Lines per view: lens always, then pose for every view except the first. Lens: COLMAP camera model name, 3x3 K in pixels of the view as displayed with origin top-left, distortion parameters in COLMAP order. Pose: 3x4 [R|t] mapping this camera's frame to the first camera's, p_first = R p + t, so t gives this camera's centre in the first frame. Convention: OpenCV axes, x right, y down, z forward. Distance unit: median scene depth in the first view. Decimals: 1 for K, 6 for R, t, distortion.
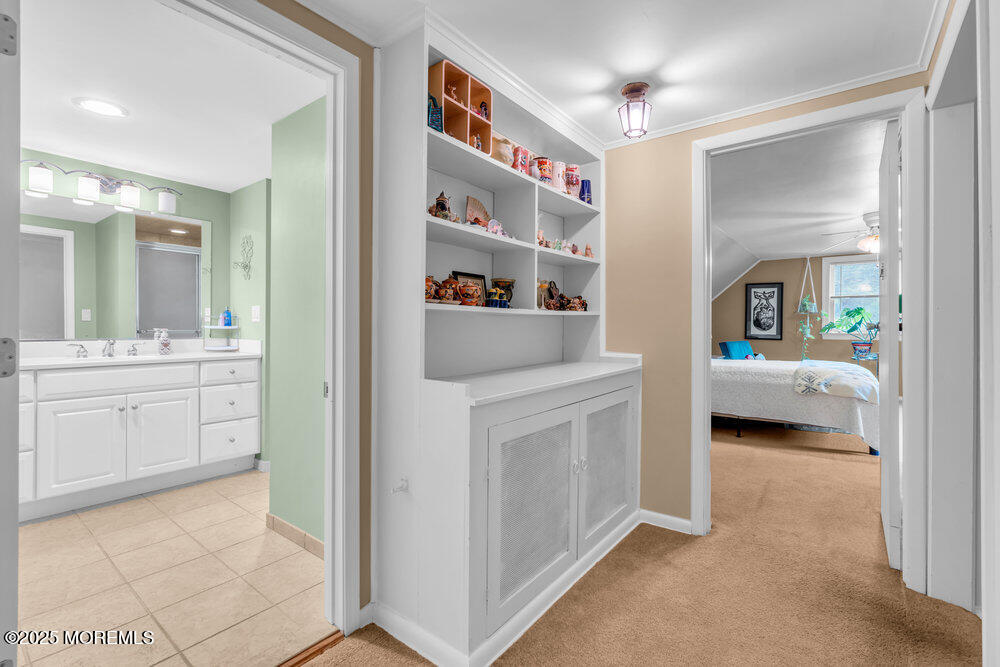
lens RADIAL K [[449.9, 0, 497.8], [0, 449.9, 325.6], [0, 0, 1]] dist [-0.002474, 0.000897]
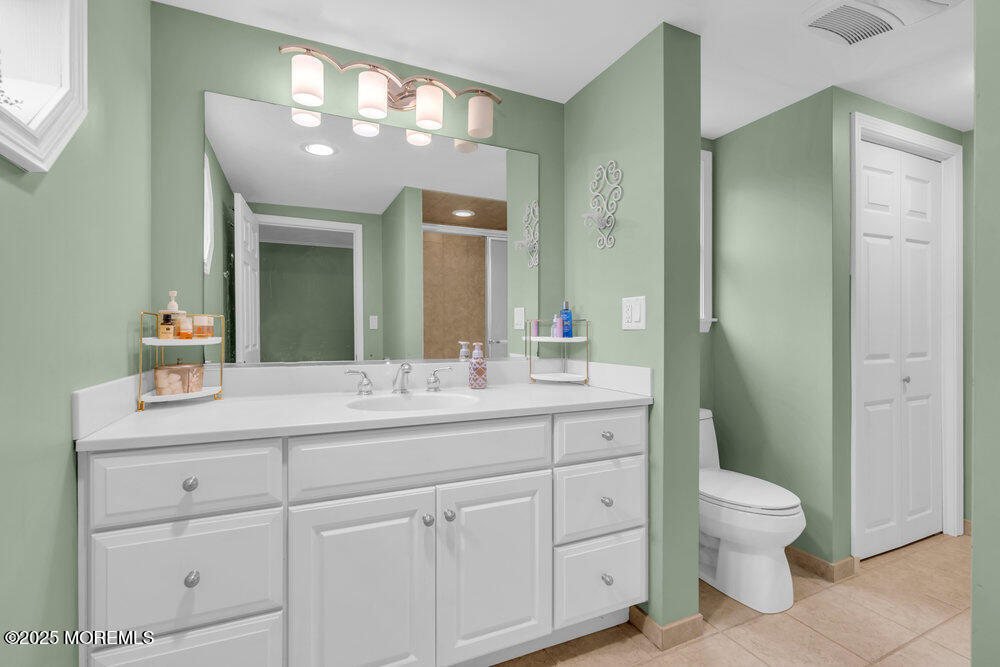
lens RADIAL K [[449.9, 0, 498.5], [0, 449.9, 333.5], [0, 0, 1]] dist [-0.002474, 0.000897]
pose [[0.889169, -0.001258, -0.457578, -0.464947], [0.003561, 0.999985, 0.004170, -0.006820], [0.457565, -0.005337, 0.889160, 0.516406]]
